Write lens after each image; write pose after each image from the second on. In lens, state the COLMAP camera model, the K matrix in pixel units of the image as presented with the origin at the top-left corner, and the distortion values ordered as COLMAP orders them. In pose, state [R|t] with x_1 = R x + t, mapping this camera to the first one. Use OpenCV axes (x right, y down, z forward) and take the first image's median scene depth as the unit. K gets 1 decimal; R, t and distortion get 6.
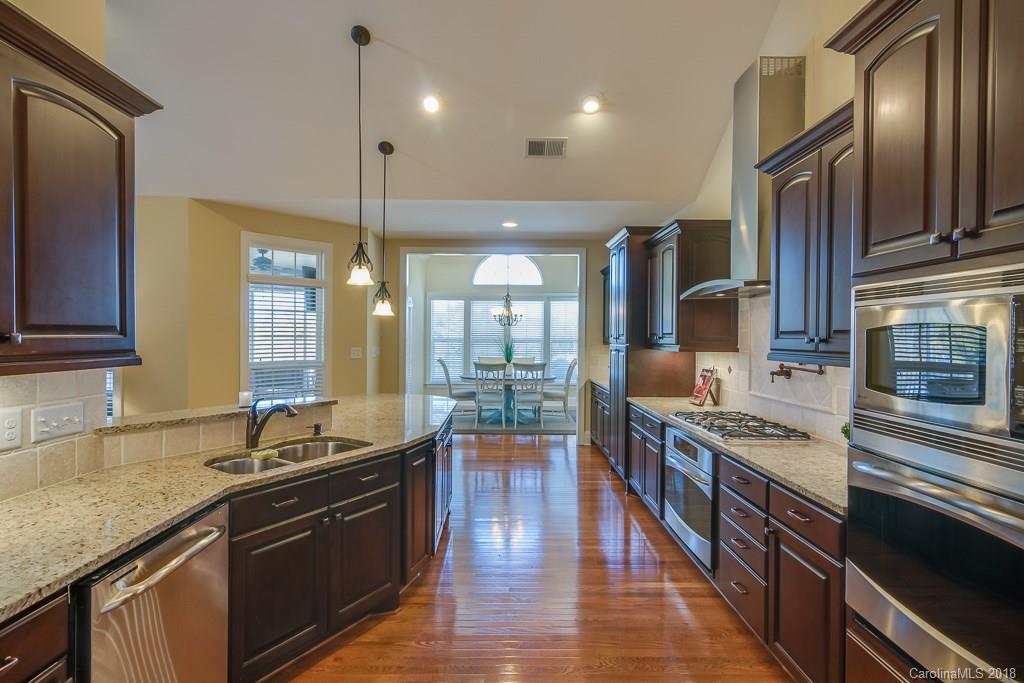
lens RADIAL K [[497.8, 0, 502.0], [0, 497.8, 342.8], [0, 0, 1]] dist [-0.005209, 0.002141]
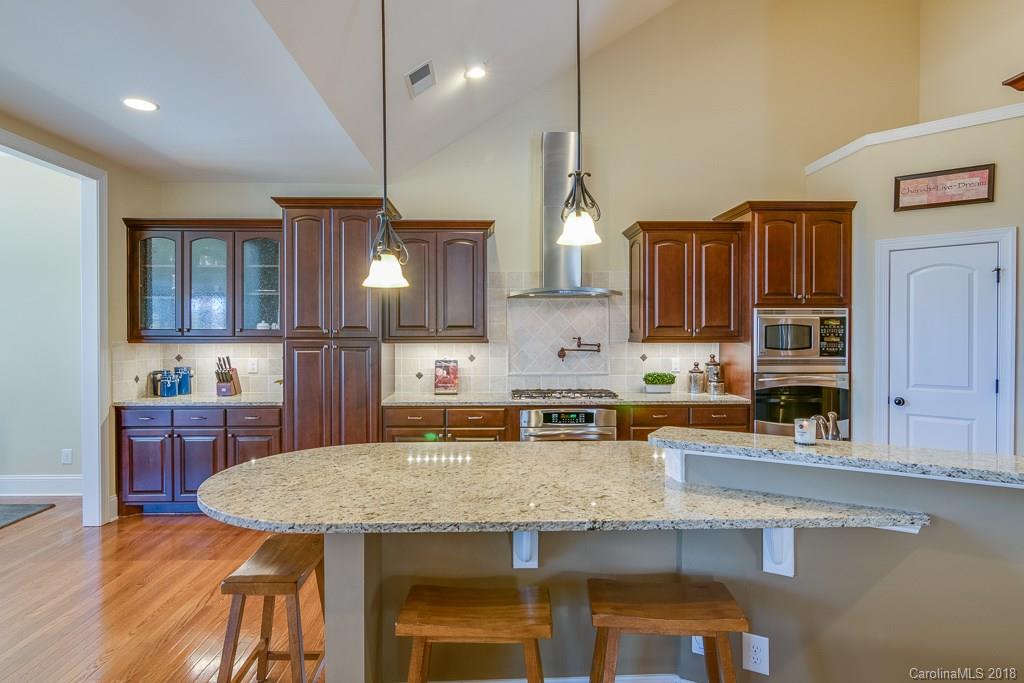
lens RADIAL K [[571.6, 0, 513.0], [0, 571.6, 340.0], [0, 0, 1]] dist [0.001633, -0.000003]
pose [[-0.027983, -0.025155, 0.999292, -0.826551], [0.012607, 0.999595, 0.025516, -0.018303], [-0.999529, 0.013312, -0.027655, 0.908689]]
